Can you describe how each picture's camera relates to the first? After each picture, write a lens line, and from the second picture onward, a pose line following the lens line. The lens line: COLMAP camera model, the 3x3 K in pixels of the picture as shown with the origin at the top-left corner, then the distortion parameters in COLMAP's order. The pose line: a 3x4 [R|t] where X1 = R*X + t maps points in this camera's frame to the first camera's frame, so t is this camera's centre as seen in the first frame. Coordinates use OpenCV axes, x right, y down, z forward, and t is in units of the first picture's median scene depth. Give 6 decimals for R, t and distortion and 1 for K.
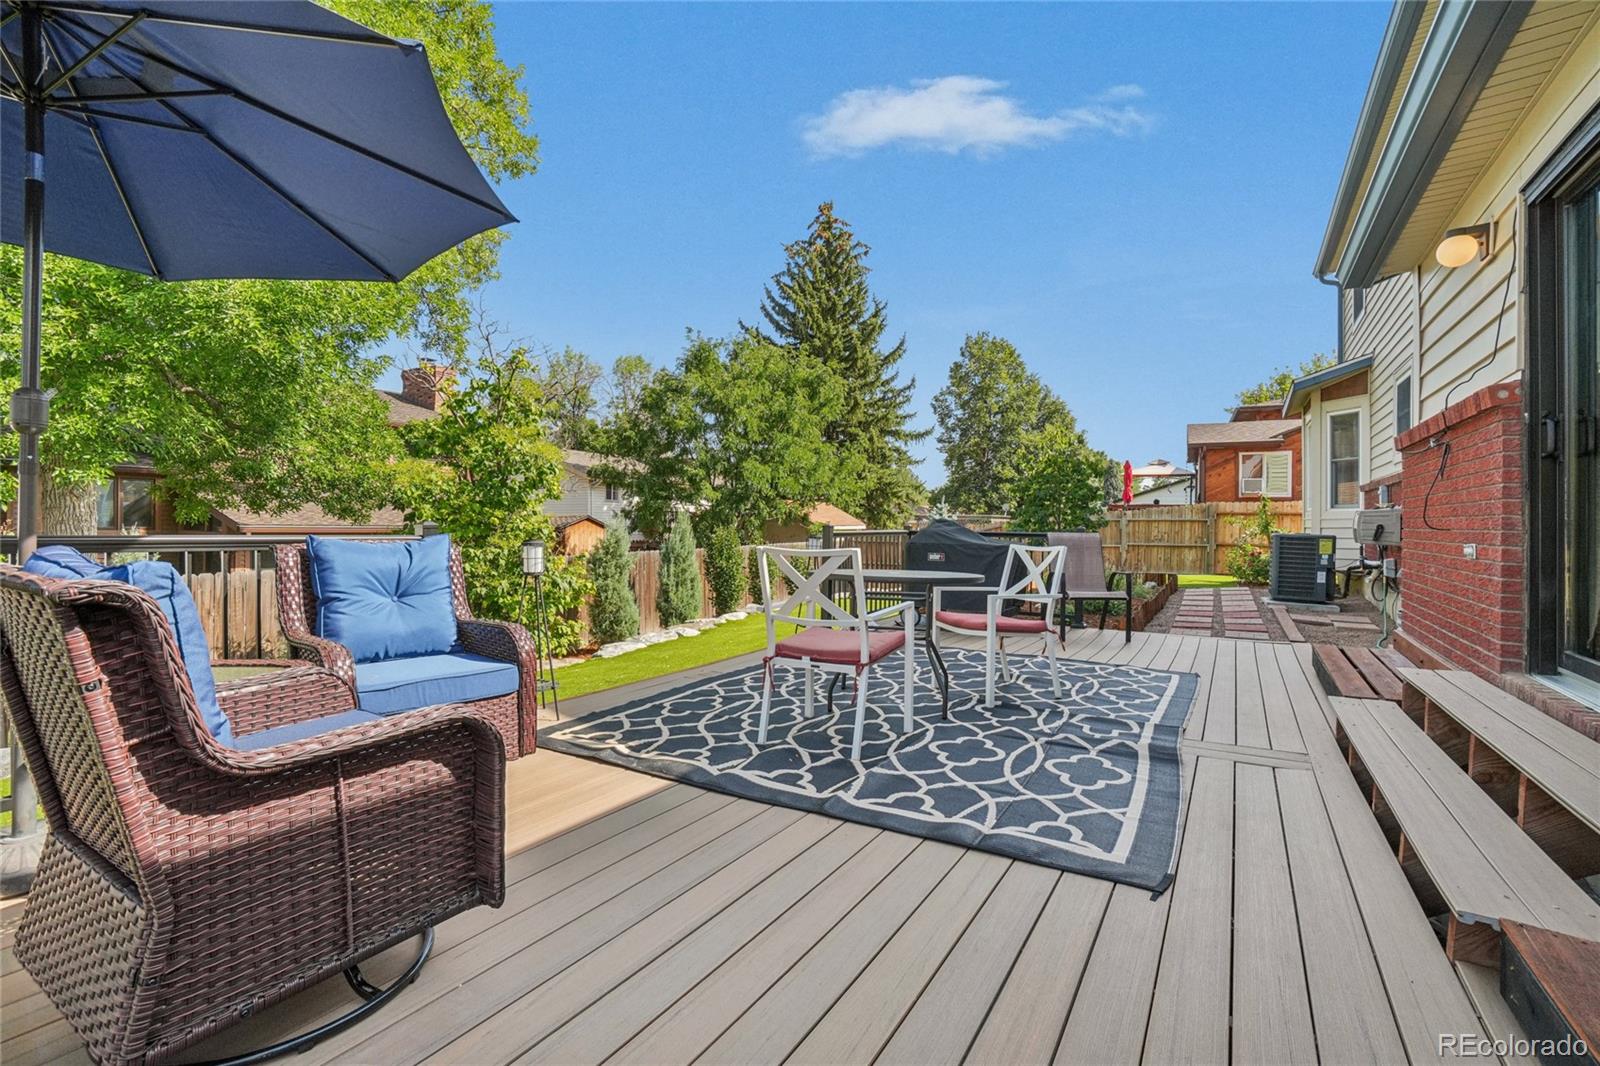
lens RADIAL K [[719.4, 0, 786.1], [0, 719.4, 529.6], [0, 0, 1]] dist [-0.066847, 0.023717]
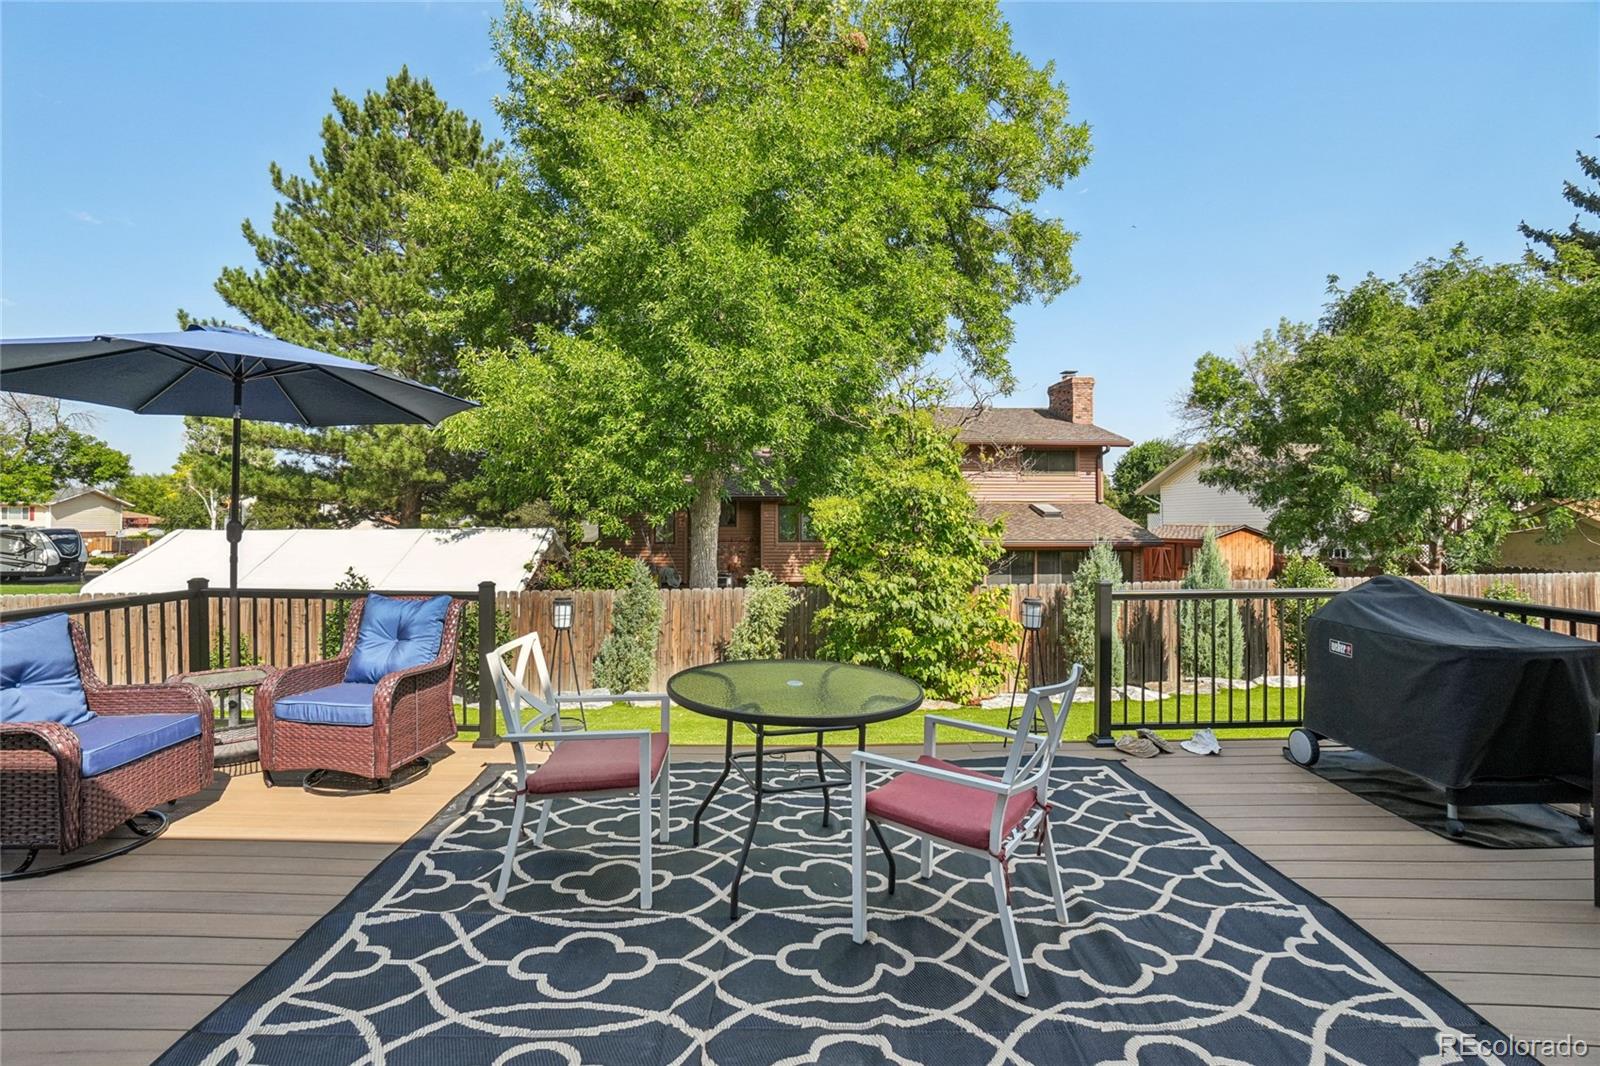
lens RADIAL K [[720.5, 0, 789.3], [0, 720.5, 514.7], [0, 0, 1]] dist [-0.064893, 0.025755]
pose [[0.536963, -0.013117, -0.843504, 0.207763], [-0.002007, 0.999856, -0.016827, -0.025956], [0.843604, 0.010728, 0.536859, 0.174148]]
